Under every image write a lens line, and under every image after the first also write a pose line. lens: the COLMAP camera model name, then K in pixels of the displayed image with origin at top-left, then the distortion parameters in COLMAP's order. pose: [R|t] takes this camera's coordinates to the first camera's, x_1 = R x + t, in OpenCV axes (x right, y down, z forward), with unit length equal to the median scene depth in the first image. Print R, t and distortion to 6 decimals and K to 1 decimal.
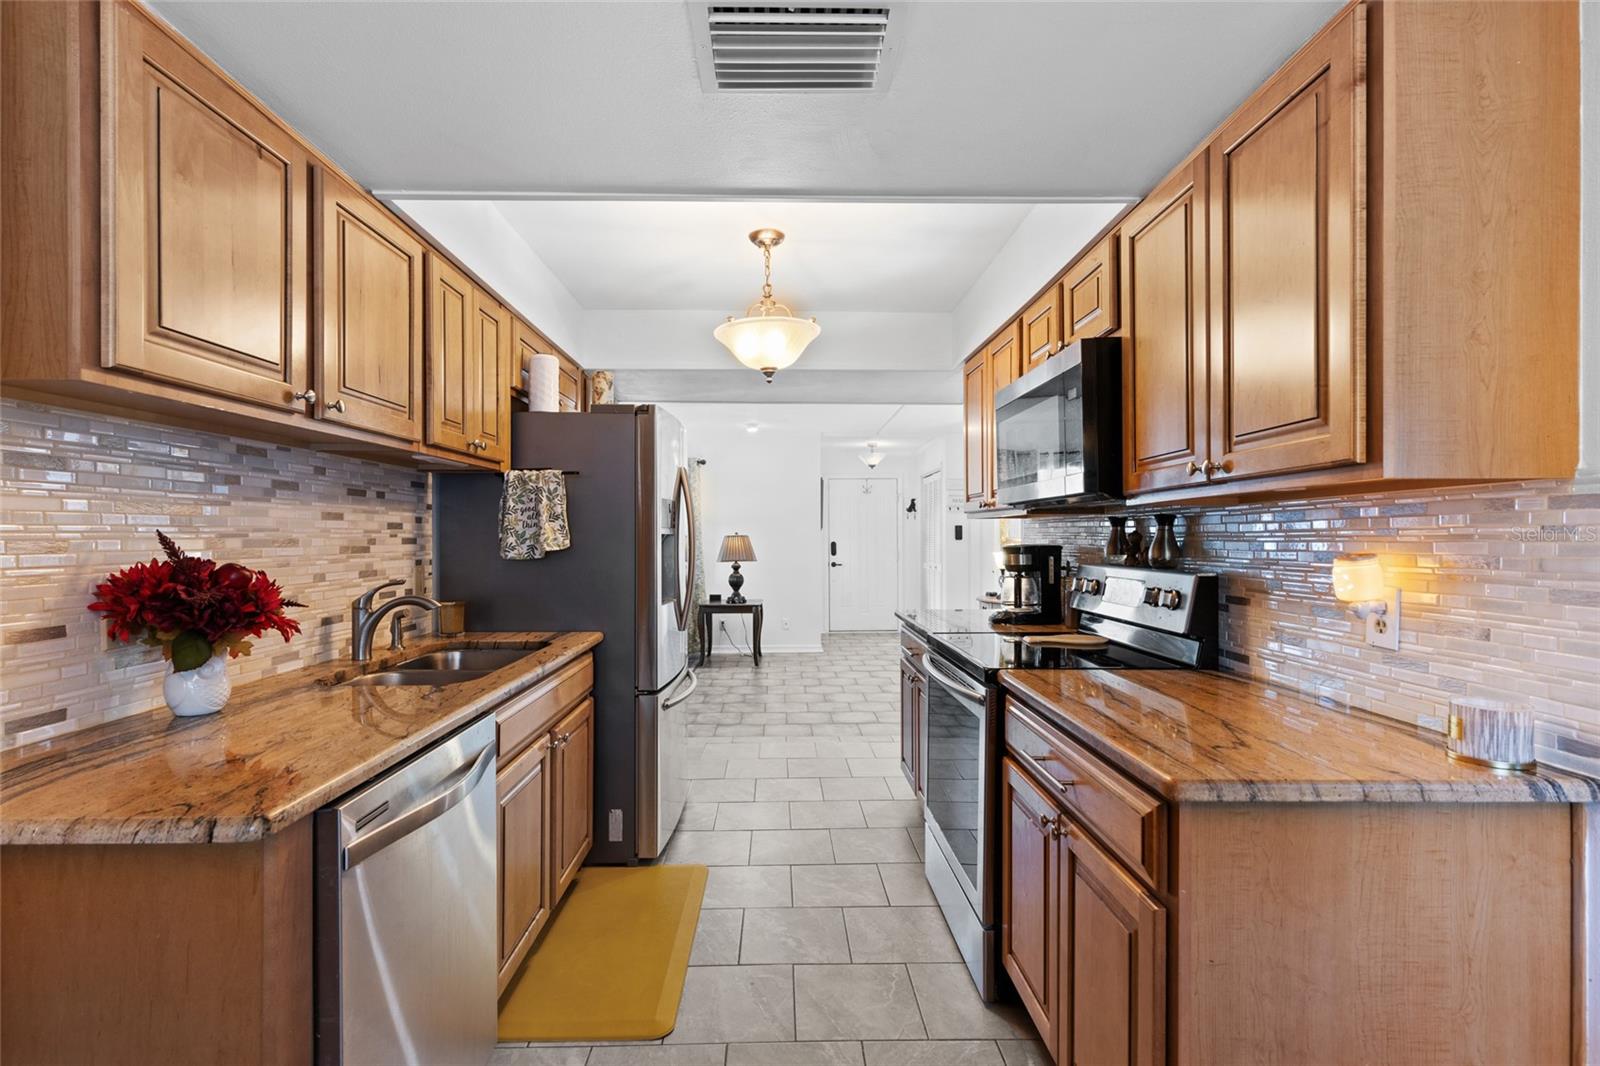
lens RADIAL K [[731.3, 0, 795.9], [0, 731.3, 540.5], [0, 0, 1]] dist [0.005865, -0.000714]
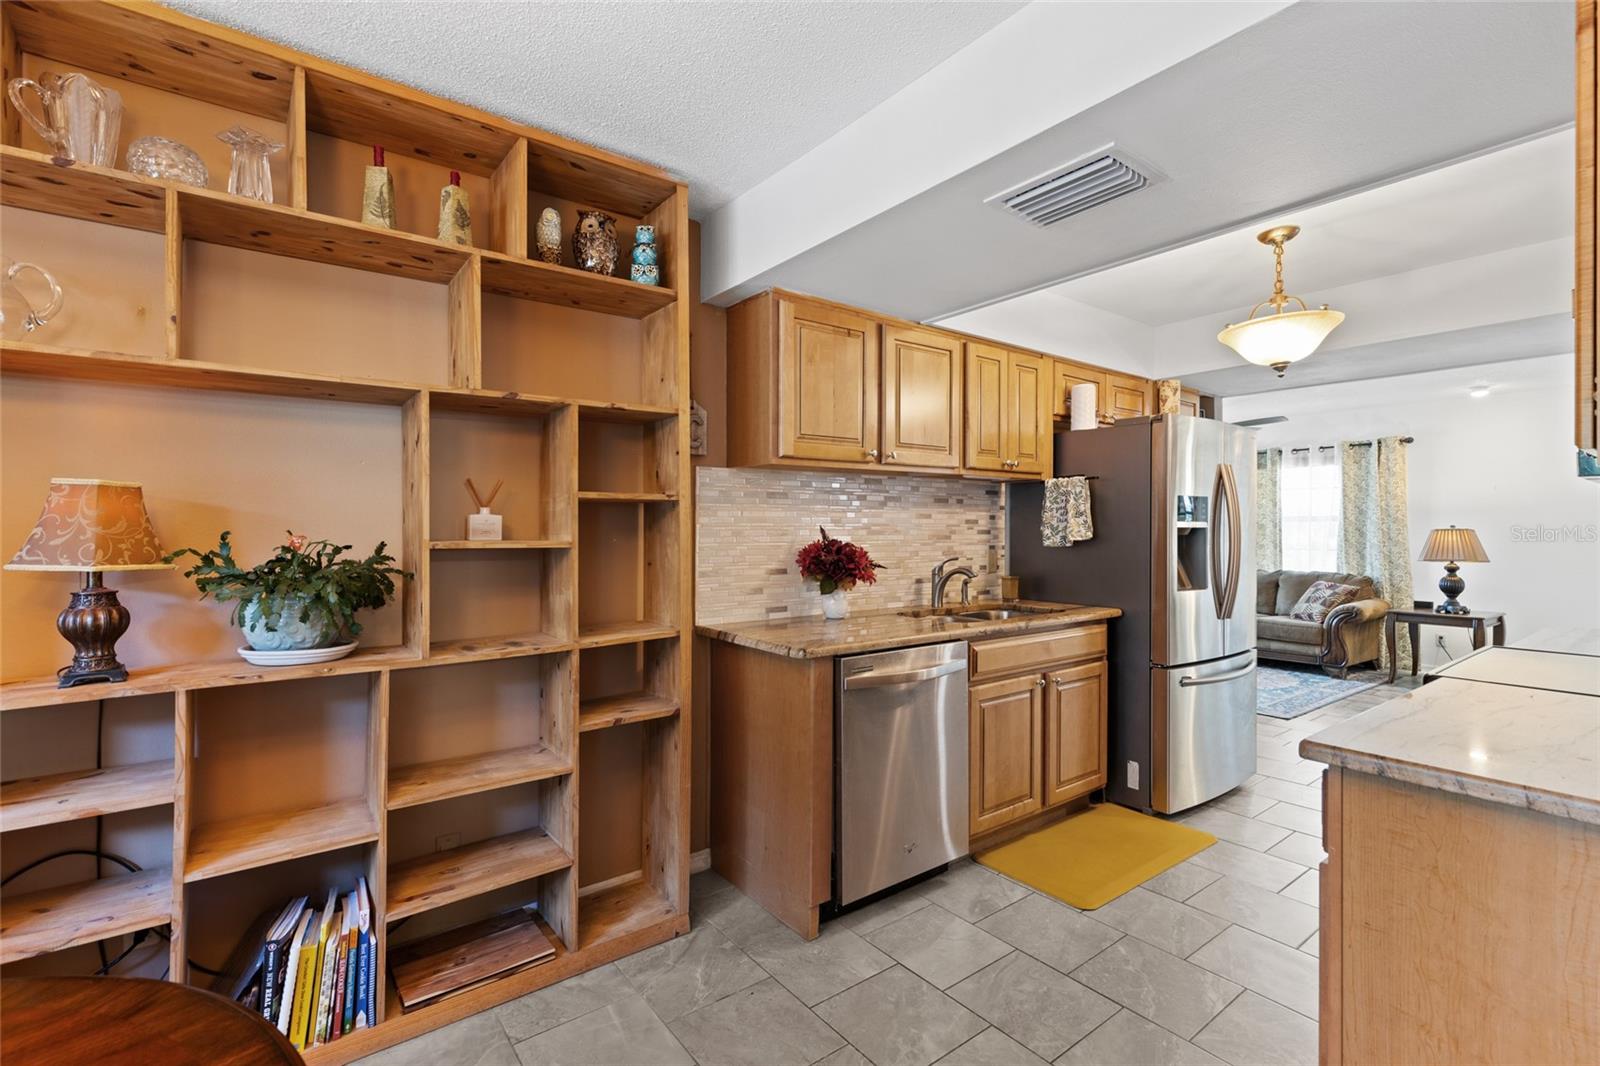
lens RADIAL K [[728.5, 0, 796.7], [0, 728.5, 528.9], [0, 0, 1]] dist [0.007327, -0.001682]
pose [[0.587772, 0.001776, -0.809024, 0.455279], [-0.006795, 0.999973, -0.002742, 0.000814], [0.808998, 0.007109, 0.587769, -0.151954]]
